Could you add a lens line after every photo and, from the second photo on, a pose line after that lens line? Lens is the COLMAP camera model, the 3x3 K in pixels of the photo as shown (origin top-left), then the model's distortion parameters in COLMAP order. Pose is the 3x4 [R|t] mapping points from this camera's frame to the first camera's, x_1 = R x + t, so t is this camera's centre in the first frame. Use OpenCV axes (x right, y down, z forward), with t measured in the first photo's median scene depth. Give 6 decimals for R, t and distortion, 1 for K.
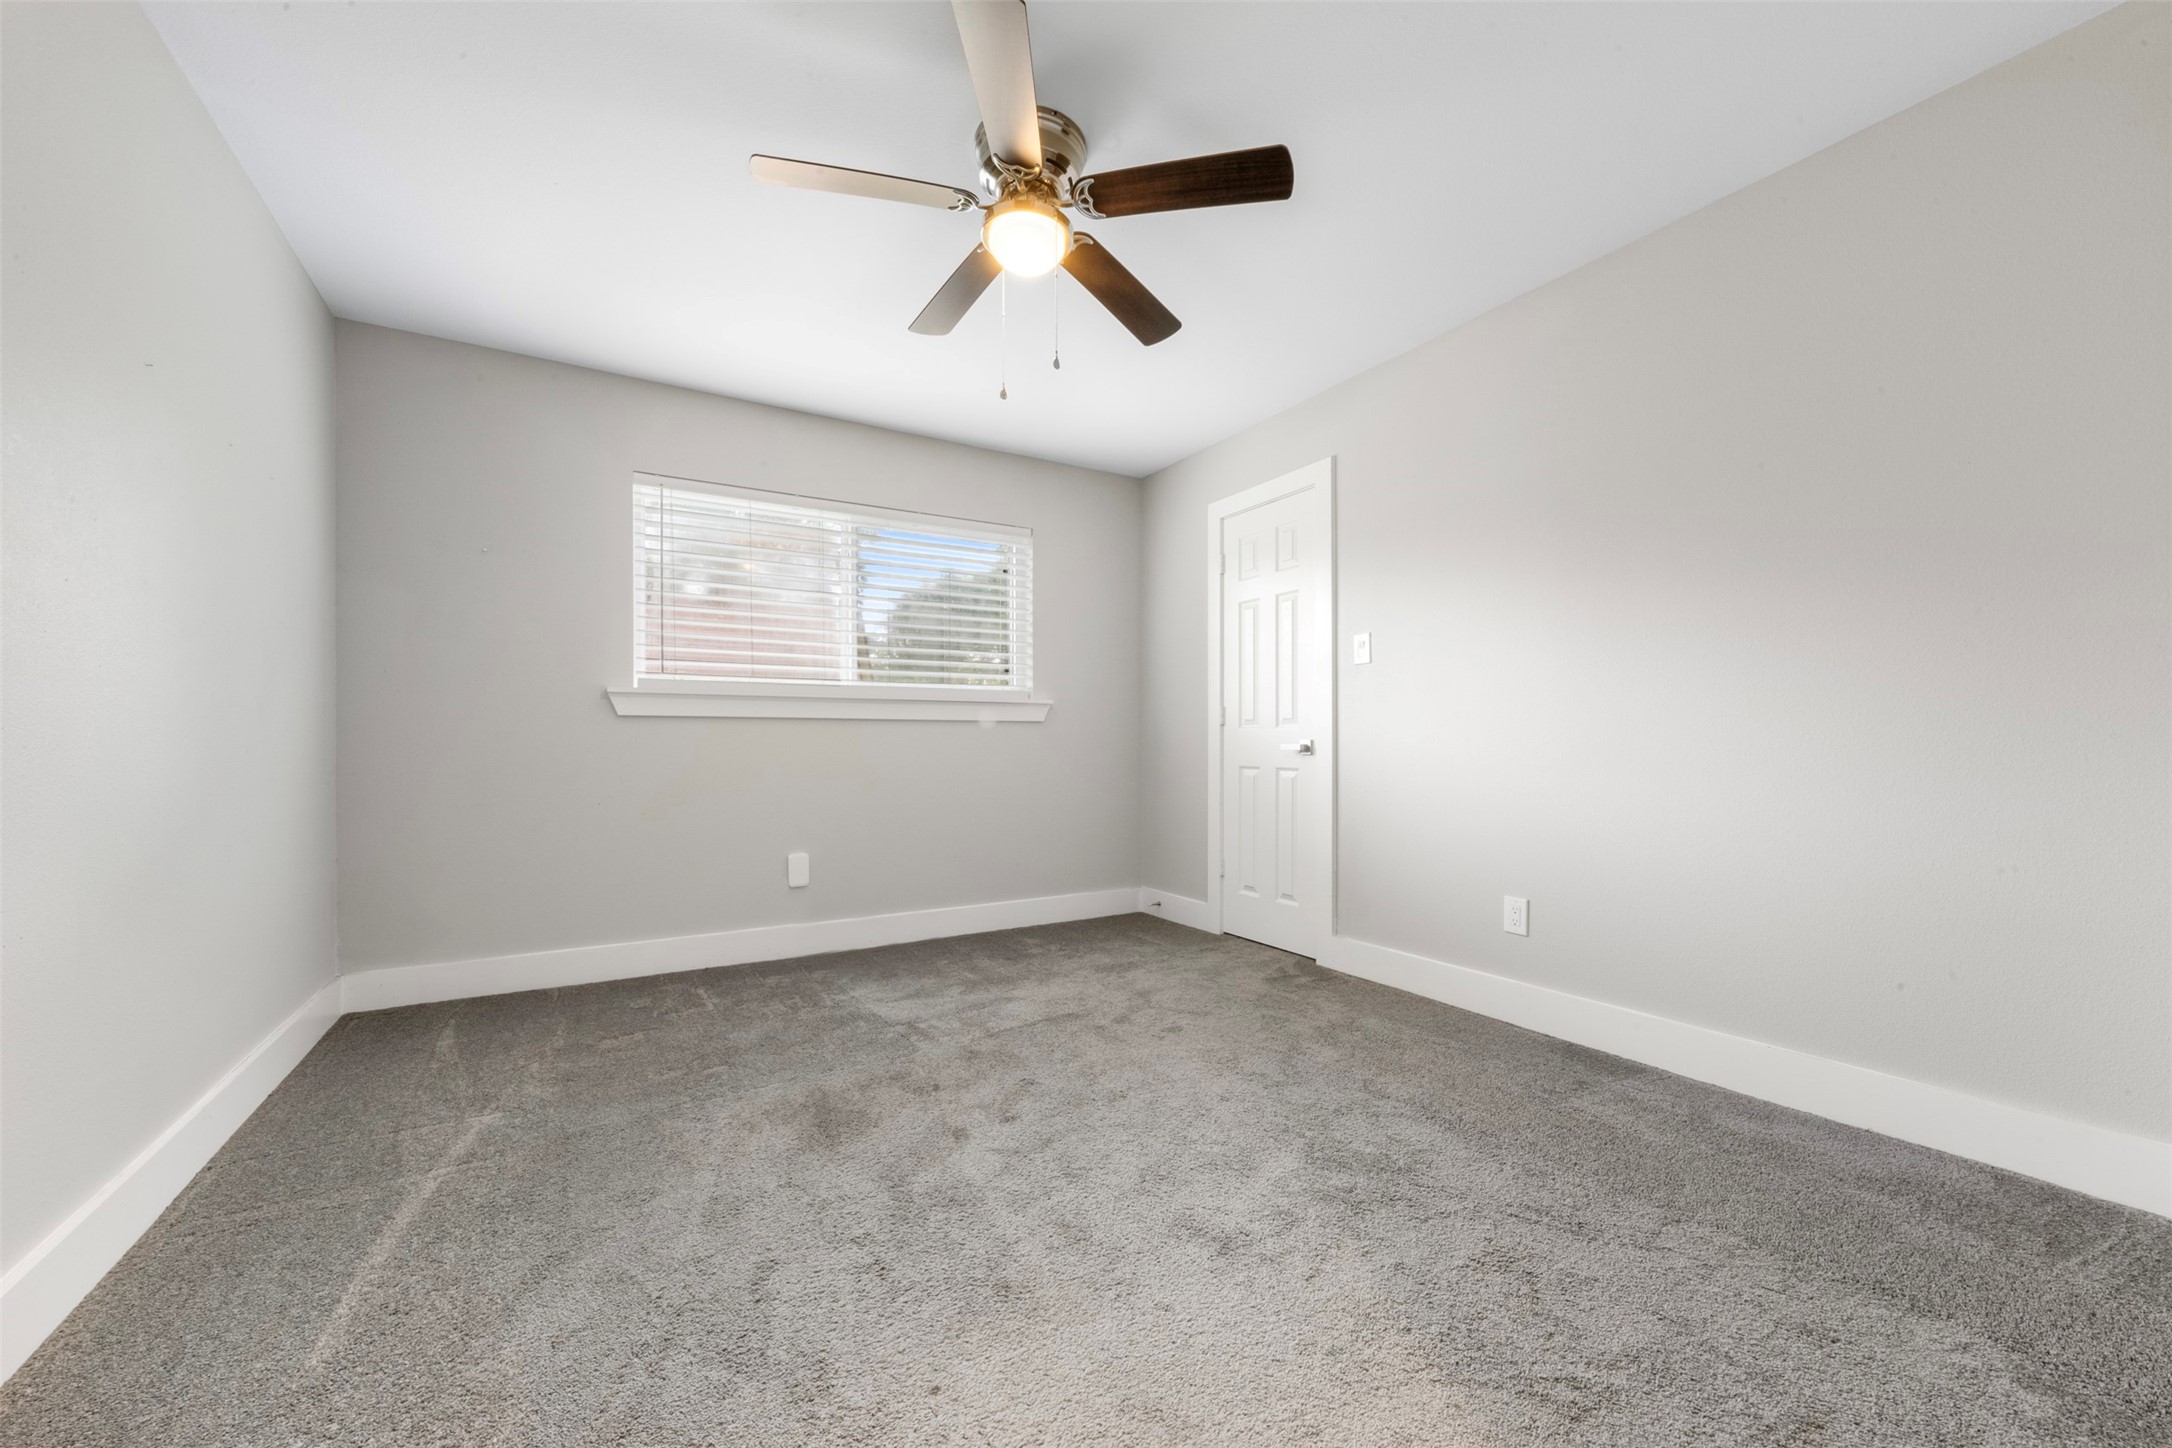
lens RADIAL K [[813.3, 0, 1076.0], [0, 813.3, 739.6], [0, 0, 1]] dist [-0.000565, -0.000036]
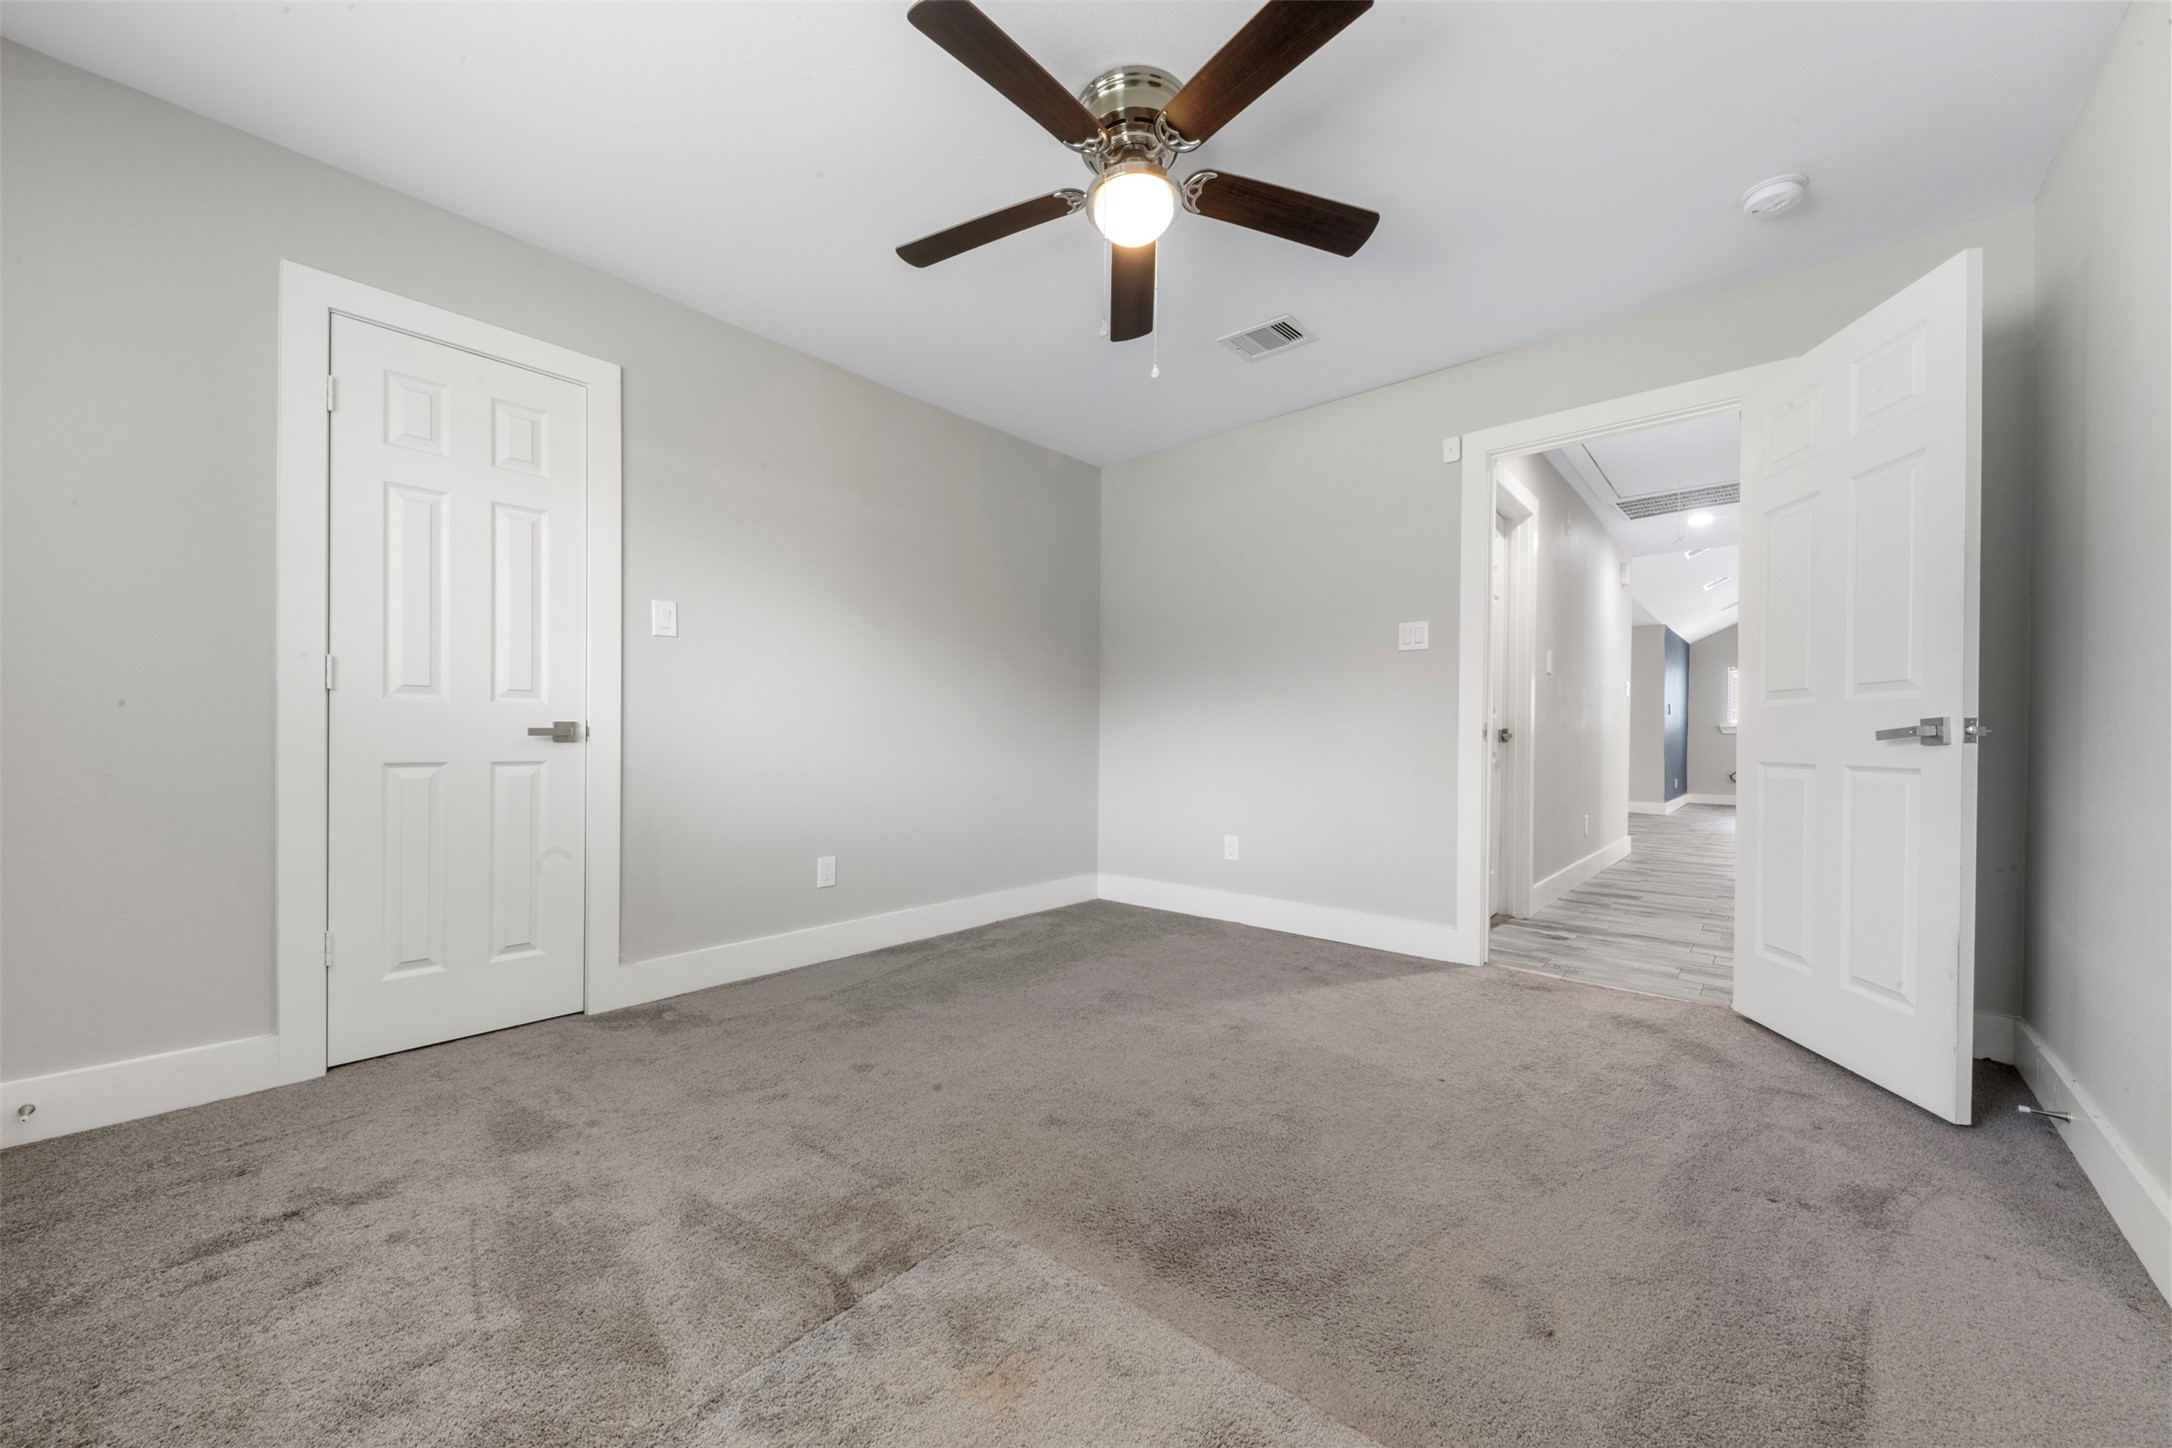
lens RADIAL K [[813.3, 0, 1076.0], [0, 813.3, 739.6], [0, 0, 1]] dist [-0.000565, -0.000036]
pose [[-0.307700, -0.009625, 0.951435, -0.590661], [-0.017268, 0.999841, 0.004530, 0.005235], [-0.951327, -0.015035, -0.307817, 0.827591]]
